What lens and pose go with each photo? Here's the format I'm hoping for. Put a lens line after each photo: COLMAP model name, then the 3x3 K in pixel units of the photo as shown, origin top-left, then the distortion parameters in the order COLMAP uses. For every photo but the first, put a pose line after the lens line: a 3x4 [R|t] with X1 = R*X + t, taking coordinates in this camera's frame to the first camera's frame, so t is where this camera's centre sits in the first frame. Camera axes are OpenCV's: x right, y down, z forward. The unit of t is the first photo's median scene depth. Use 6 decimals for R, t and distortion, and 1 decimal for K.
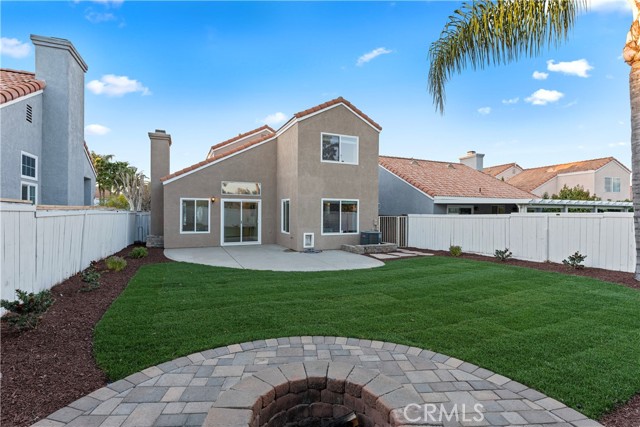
lens RADIAL K [[311.2, 0, 324.9], [0, 311.2, 213.2], [0, 0, 1]] dist [-0.002302, -0.000874]
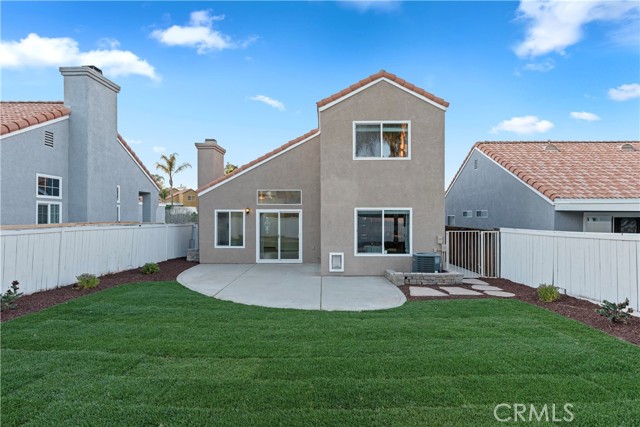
lens RADIAL K [[359.9, 0, 319.6], [0, 359.9, 216.2], [0, 0, 1]] dist [0.001533, -0.001427]
pose [[0.898882, -0.007125, -0.438133, 0.289171], [0.004100, 0.999961, -0.007850, -0.019660], [0.438172, 0.005259, 0.898876, 0.165285]]
